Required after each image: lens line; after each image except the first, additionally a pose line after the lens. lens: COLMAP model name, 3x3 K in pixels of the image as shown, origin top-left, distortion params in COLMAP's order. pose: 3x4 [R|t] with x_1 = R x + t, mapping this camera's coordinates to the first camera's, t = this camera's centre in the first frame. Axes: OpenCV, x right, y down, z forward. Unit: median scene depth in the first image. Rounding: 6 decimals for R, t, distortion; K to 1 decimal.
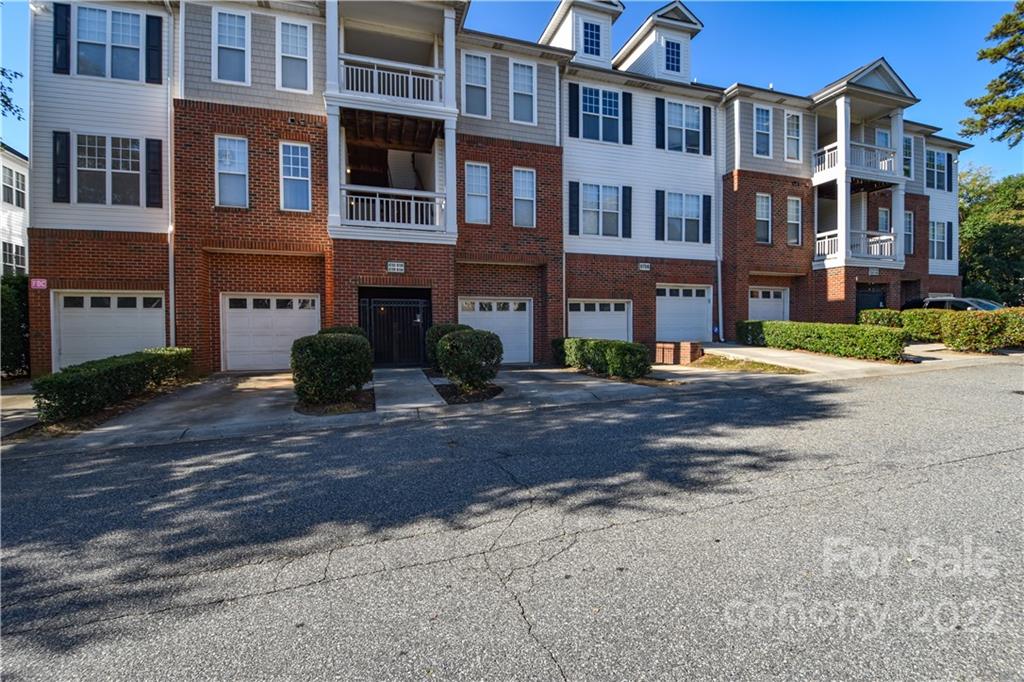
lens RADIAL K [[450.7, 0, 509.8], [0, 450.7, 337.9], [0, 0, 1]] dist [-0.004873, -0.010477]
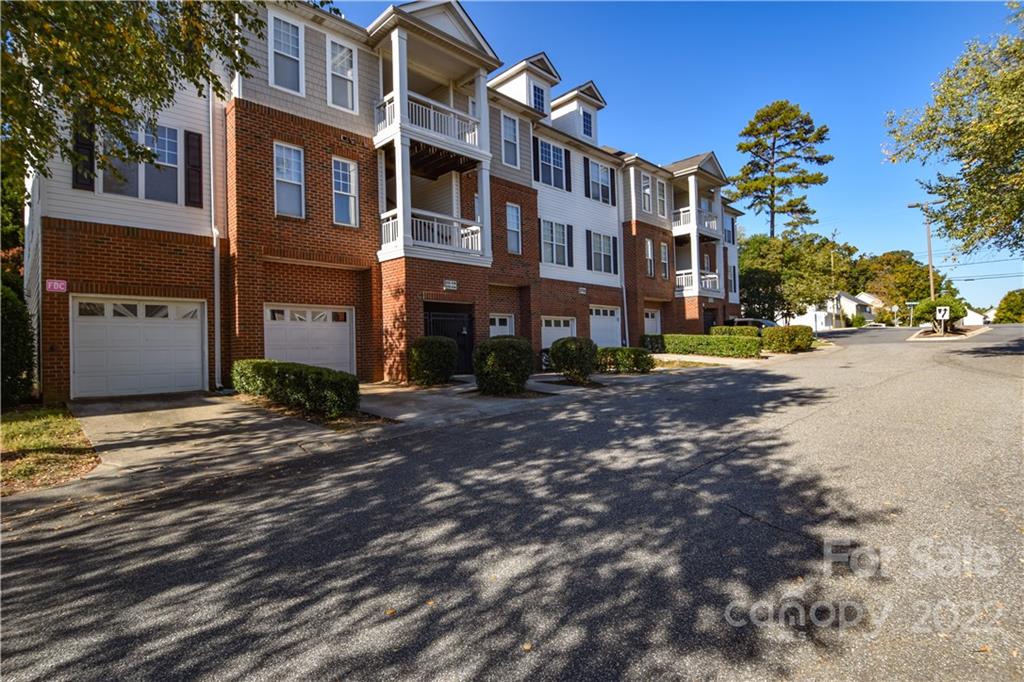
lens RADIAL K [[525.8, 0, 501.5], [0, 525.8, 339.0], [0, 0, 1]] dist [-0.003892, -0.001681]
pose [[0.883736, -0.005124, 0.467959, -0.570285], [0.027223, 0.998810, -0.040474, 0.025852], [-0.467194, 0.048508, 0.882823, -0.162236]]
